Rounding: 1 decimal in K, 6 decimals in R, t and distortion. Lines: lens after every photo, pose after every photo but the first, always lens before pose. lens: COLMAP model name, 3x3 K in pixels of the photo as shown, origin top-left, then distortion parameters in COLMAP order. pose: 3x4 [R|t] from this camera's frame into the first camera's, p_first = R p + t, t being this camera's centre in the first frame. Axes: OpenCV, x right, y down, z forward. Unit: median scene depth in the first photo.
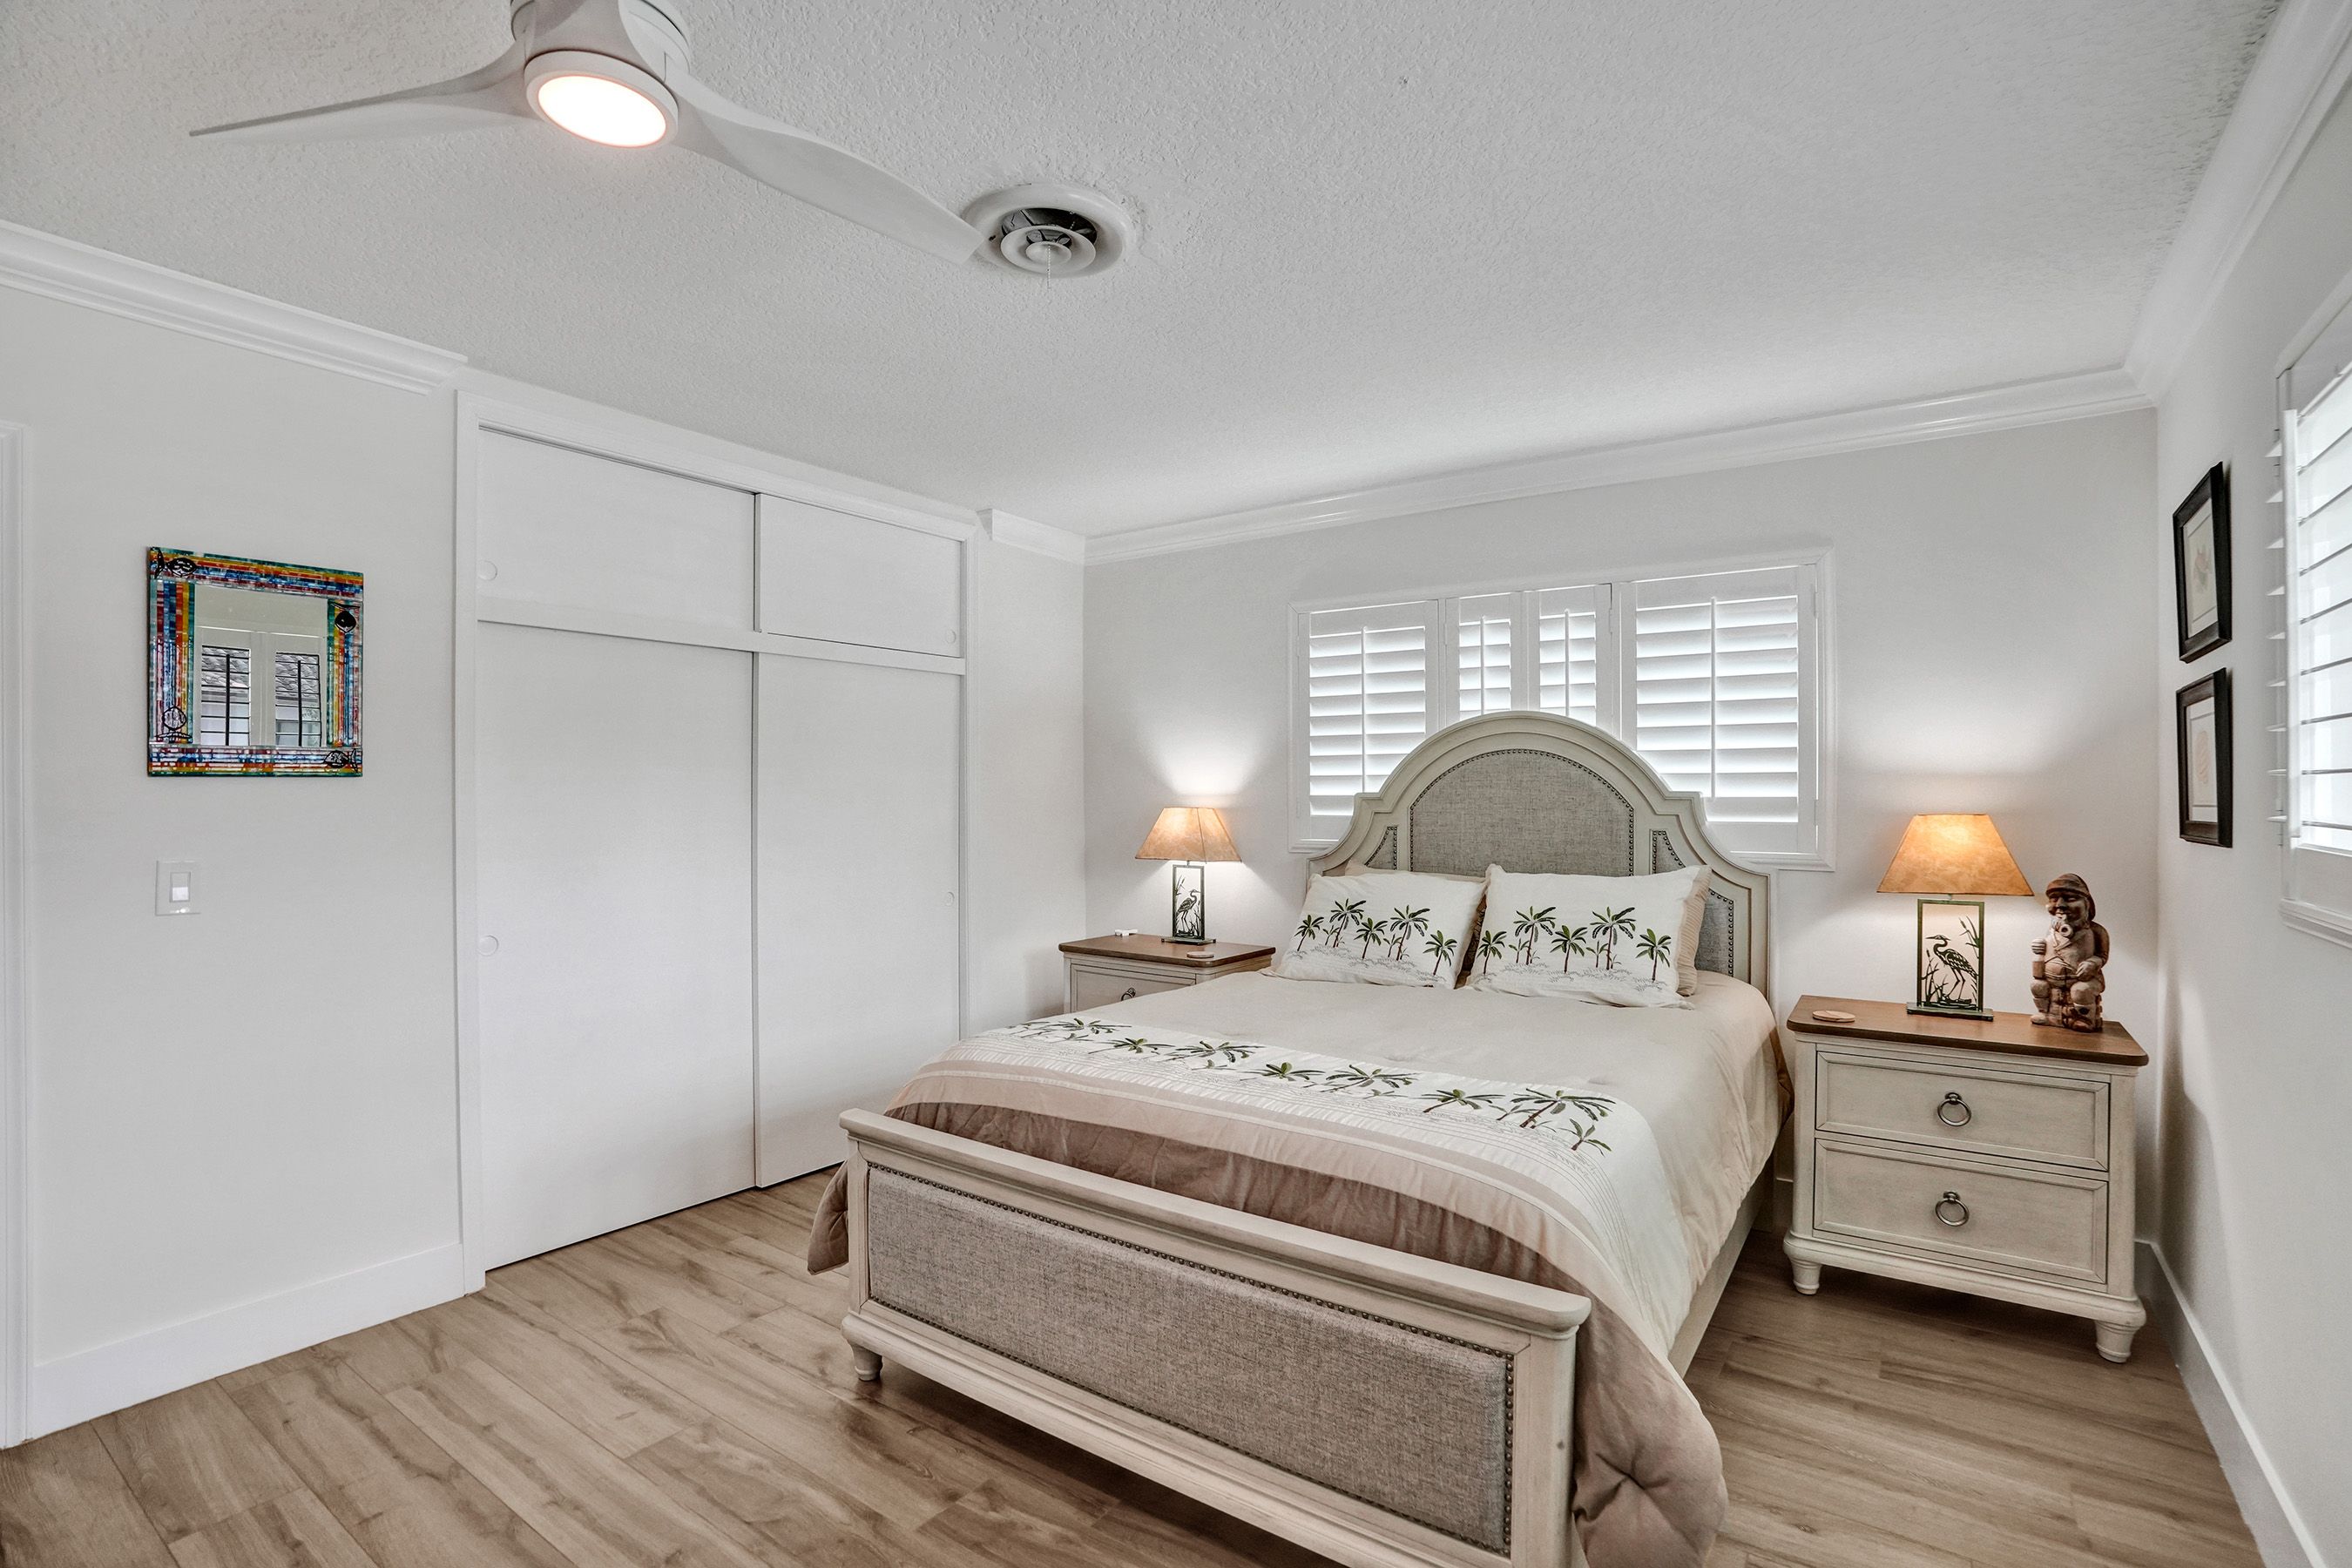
lens RADIAL K [[1088.6, 0, 1183.3], [0, 1088.6, 793.4], [0, 0, 1]] dist [-0.051417, 0.000138]
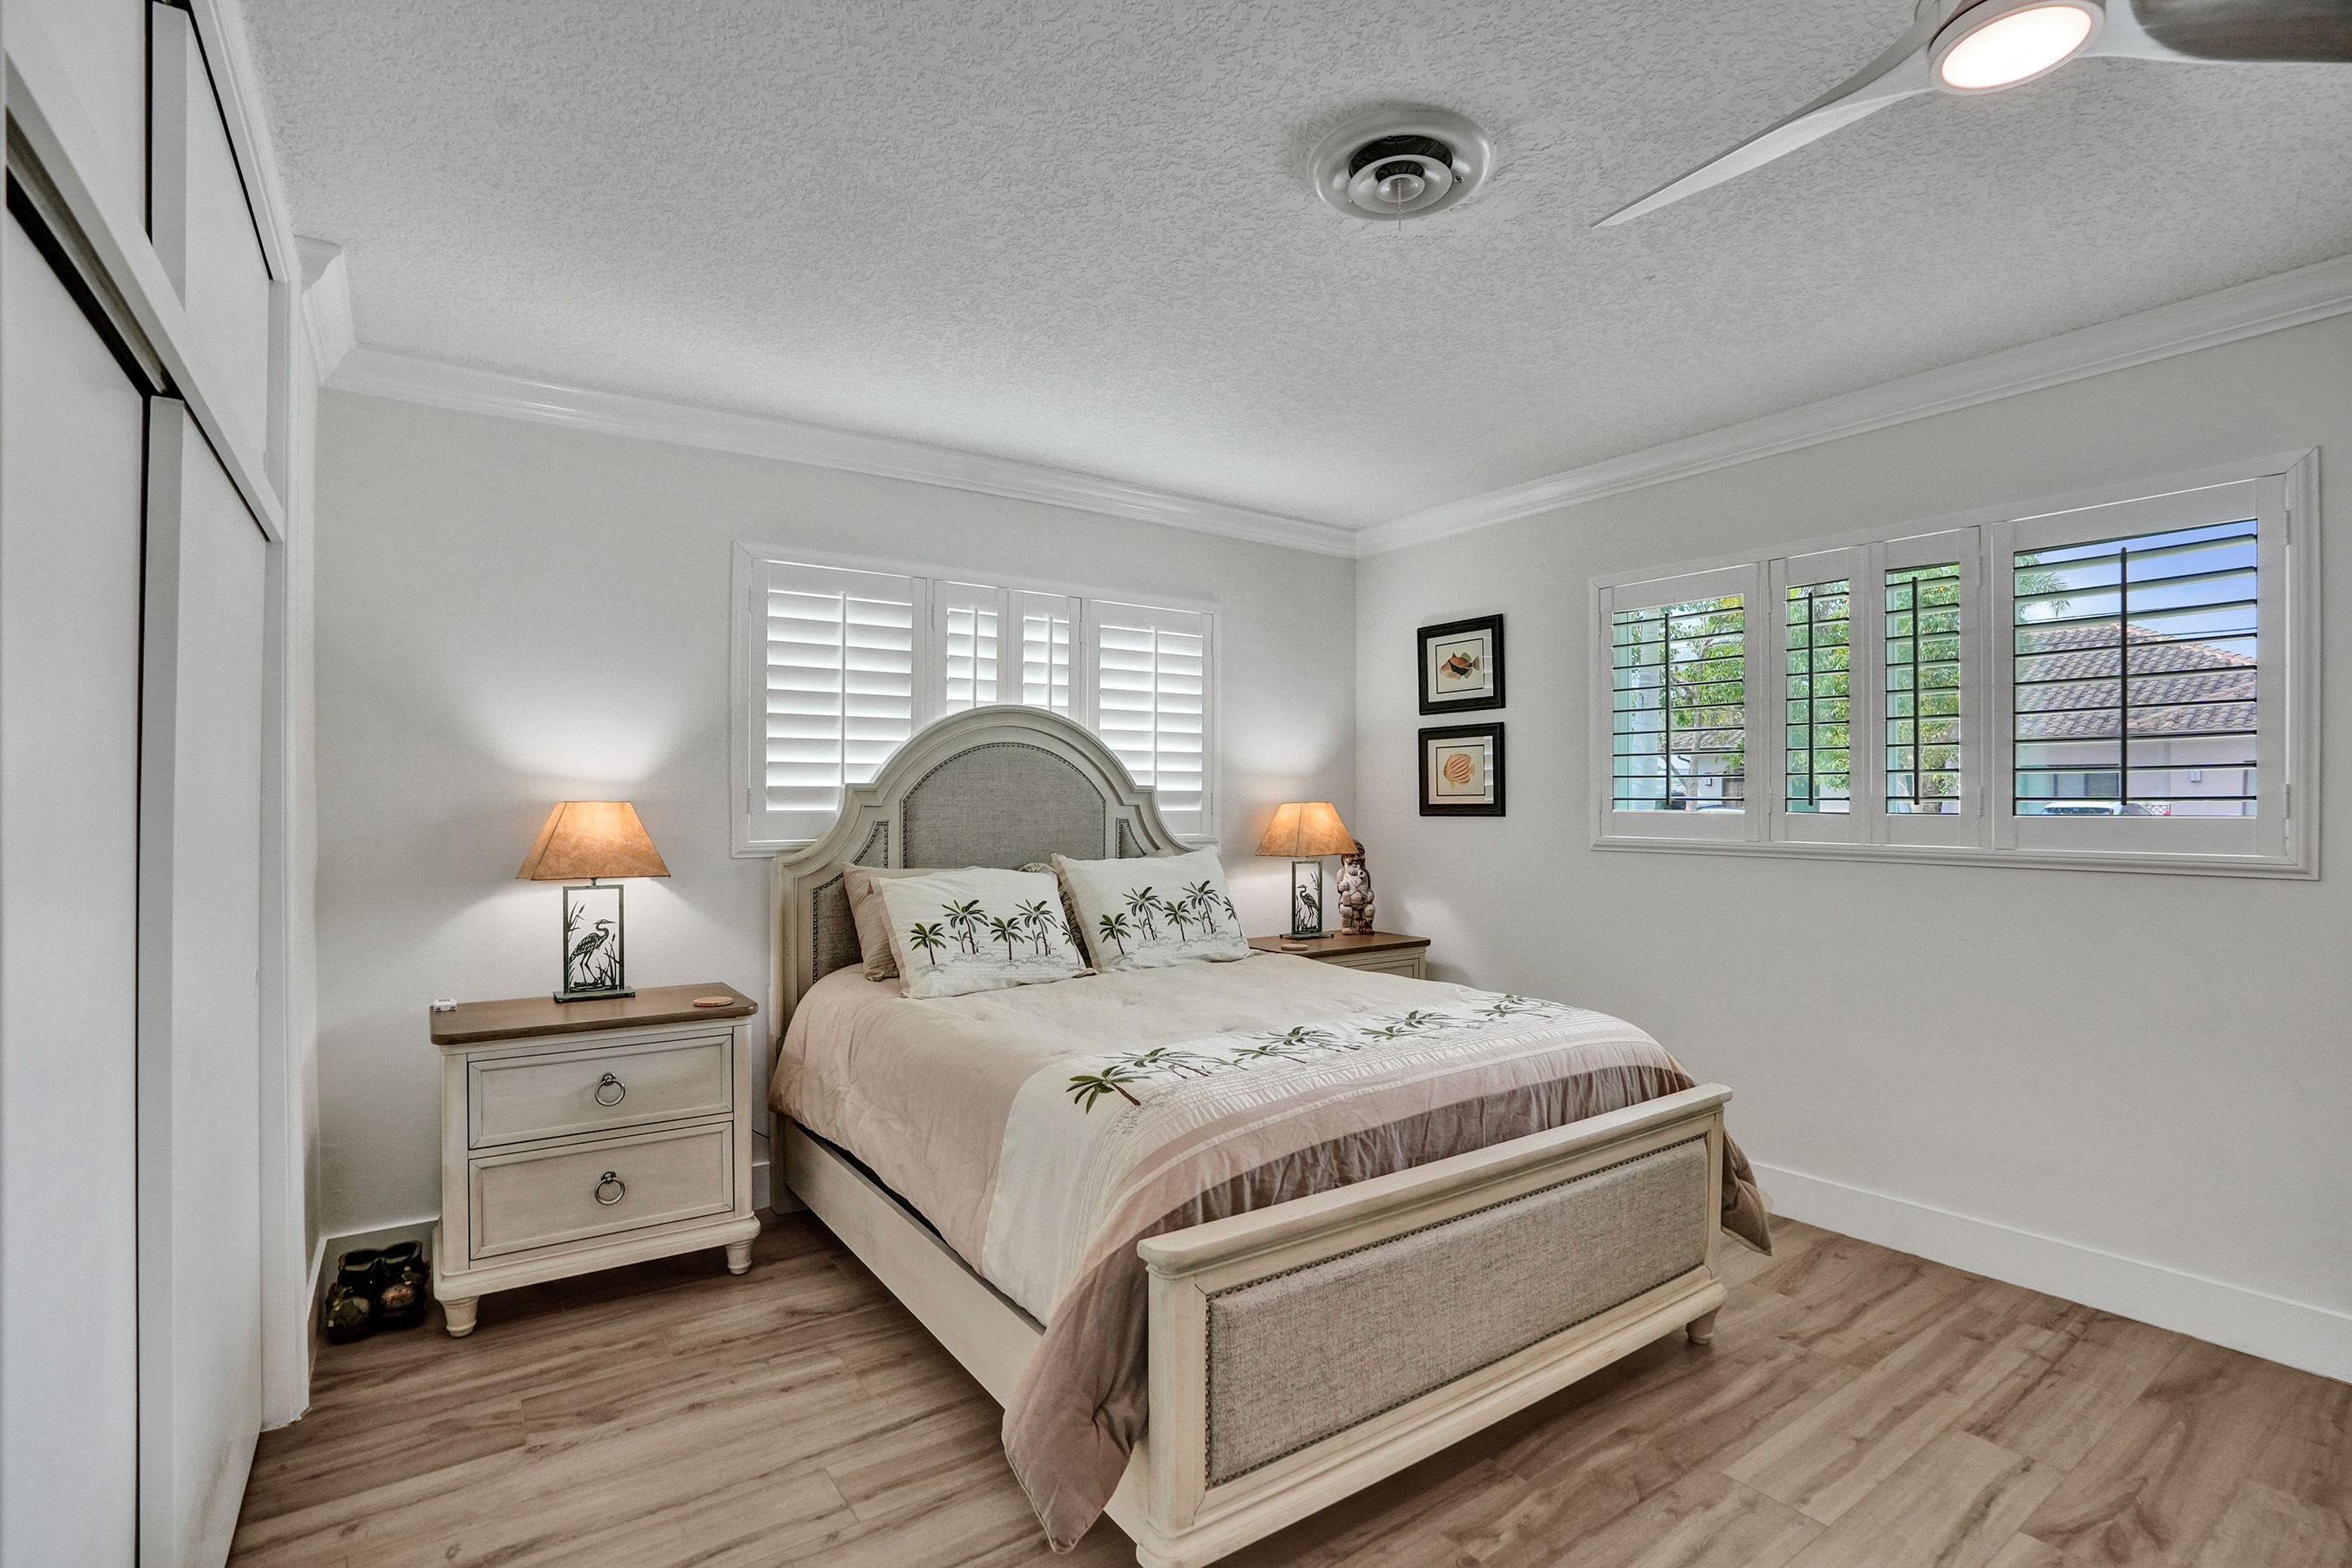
lens RADIAL K [[1102.8, 0, 1174.5], [0, 1102.8, 797.7], [0, 0, 1]] dist [-0.076774, 0.029980]
pose [[0.343980, 0.004712, 0.938965, -0.676295], [-0.000142, 0.999988, -0.004966, 0.017735], [-0.938977, 0.001575, 0.343976, 0.549998]]
